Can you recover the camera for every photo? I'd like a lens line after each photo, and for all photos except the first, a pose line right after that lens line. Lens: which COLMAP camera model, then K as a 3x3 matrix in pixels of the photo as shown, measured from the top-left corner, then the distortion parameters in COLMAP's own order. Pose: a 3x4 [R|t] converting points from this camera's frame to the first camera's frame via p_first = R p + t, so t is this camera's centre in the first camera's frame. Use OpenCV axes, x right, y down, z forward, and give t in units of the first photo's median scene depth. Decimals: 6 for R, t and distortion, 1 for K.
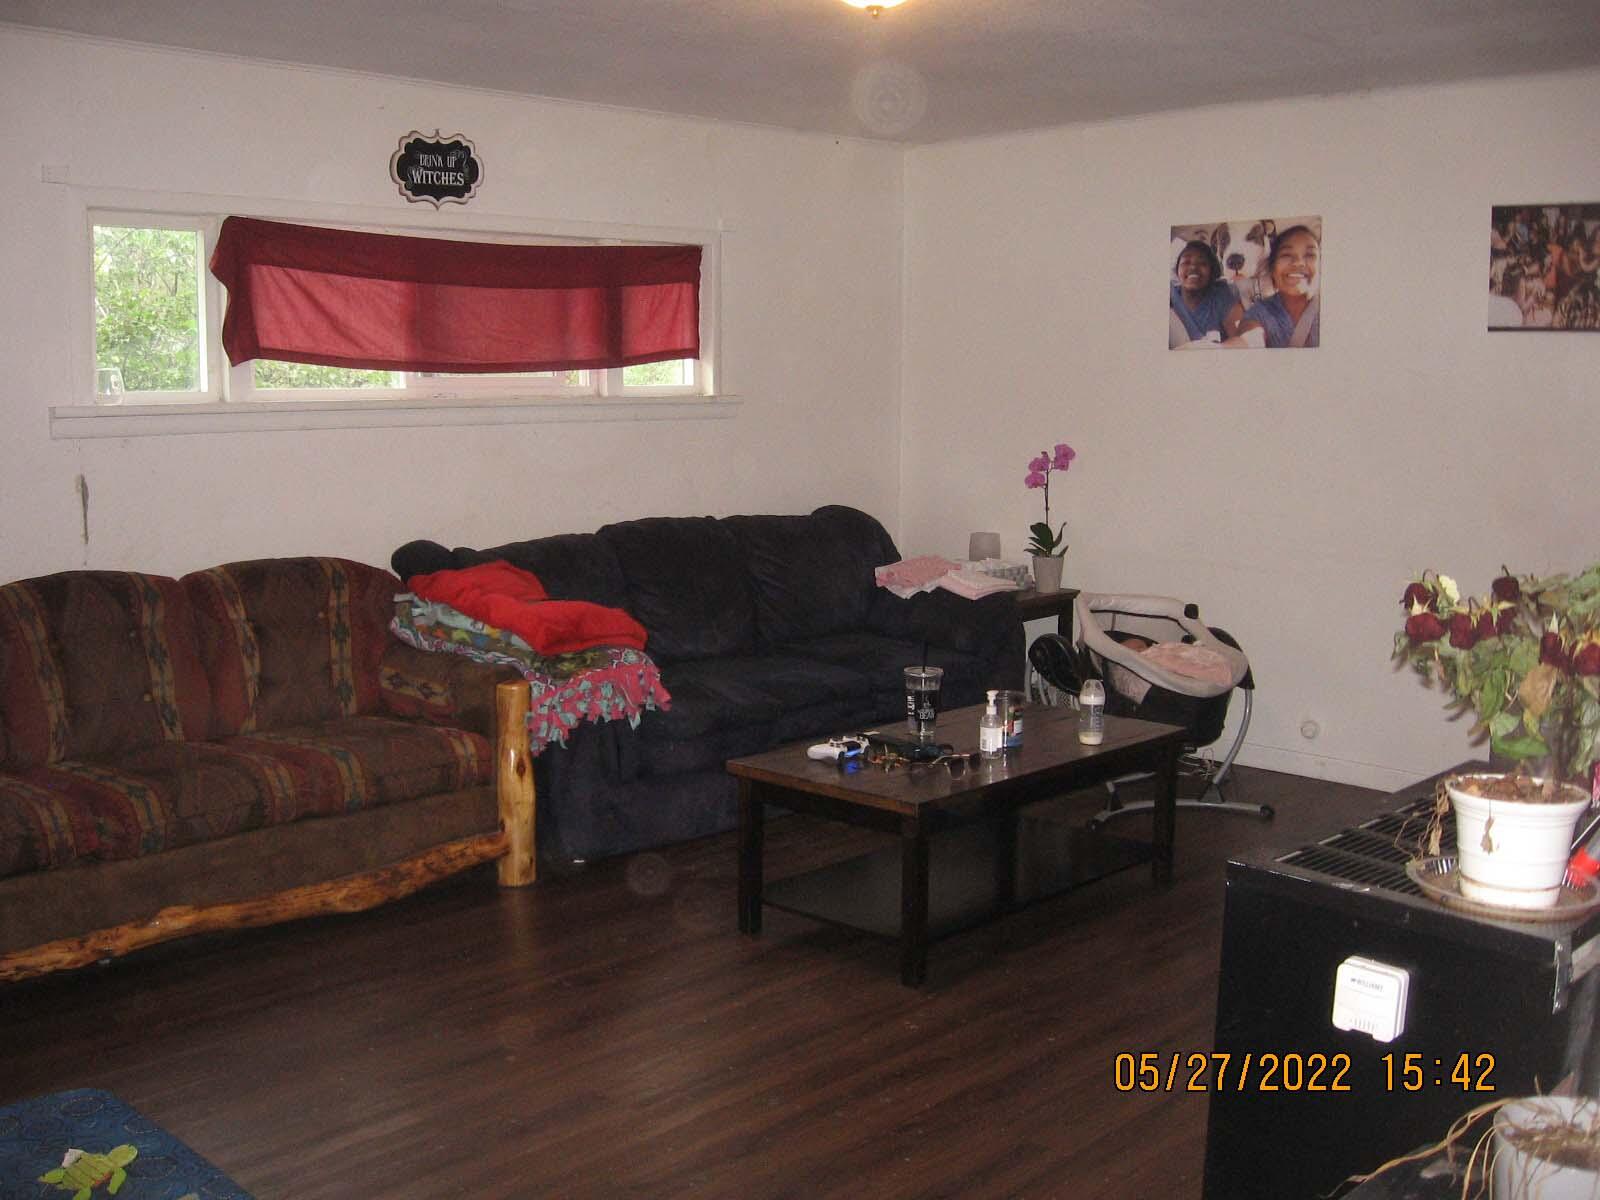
lens RADIAL K [[1659.3, 0, 800.0], [0, 1659.3, 600.0], [0, 0, 1]] dist [-0.146936, 0.020137]
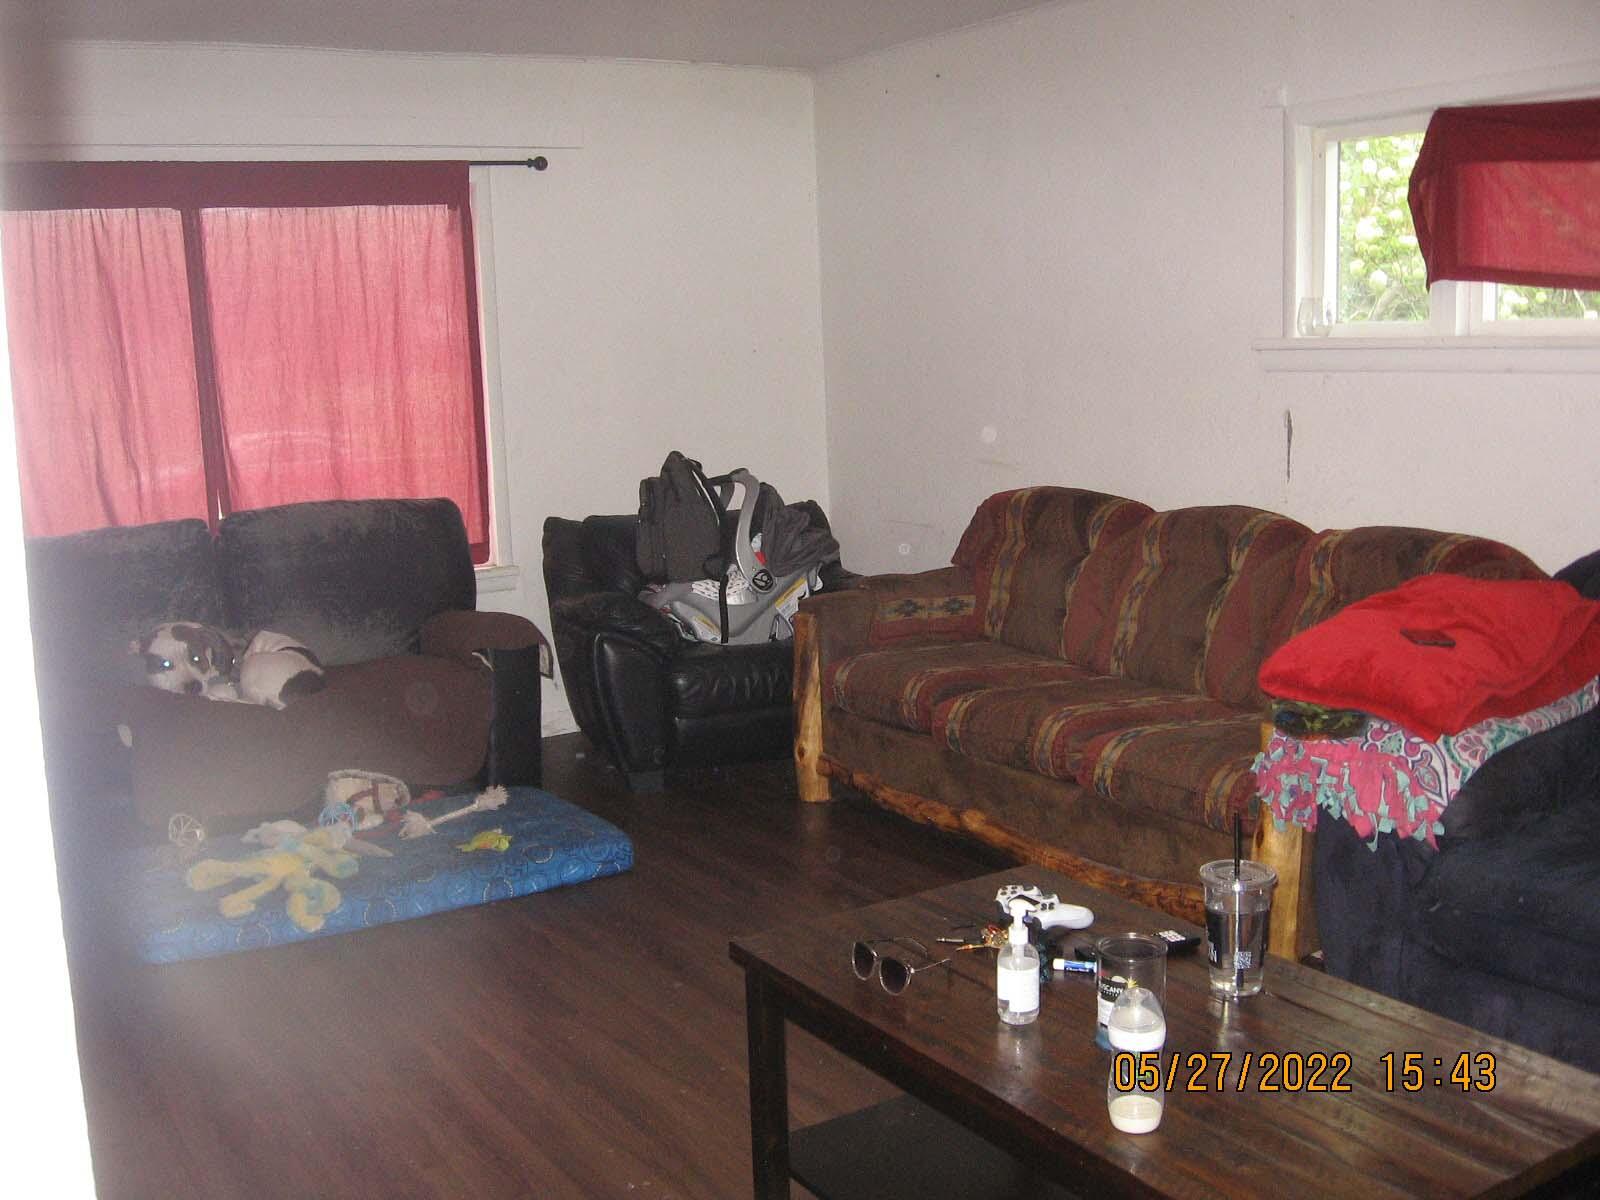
lens RADIAL K [[1659.3, 0, 800.0], [0, 1659.3, 600.0], [0, 0, 1]] dist [-0.146936, 0.020137]
pose [[-0.218768, 0.144798, -0.964974, 0.551019], [-0.117115, 0.977884, 0.173286, -0.099124], [0.968723, 0.150922, -0.196972, 0.912115]]
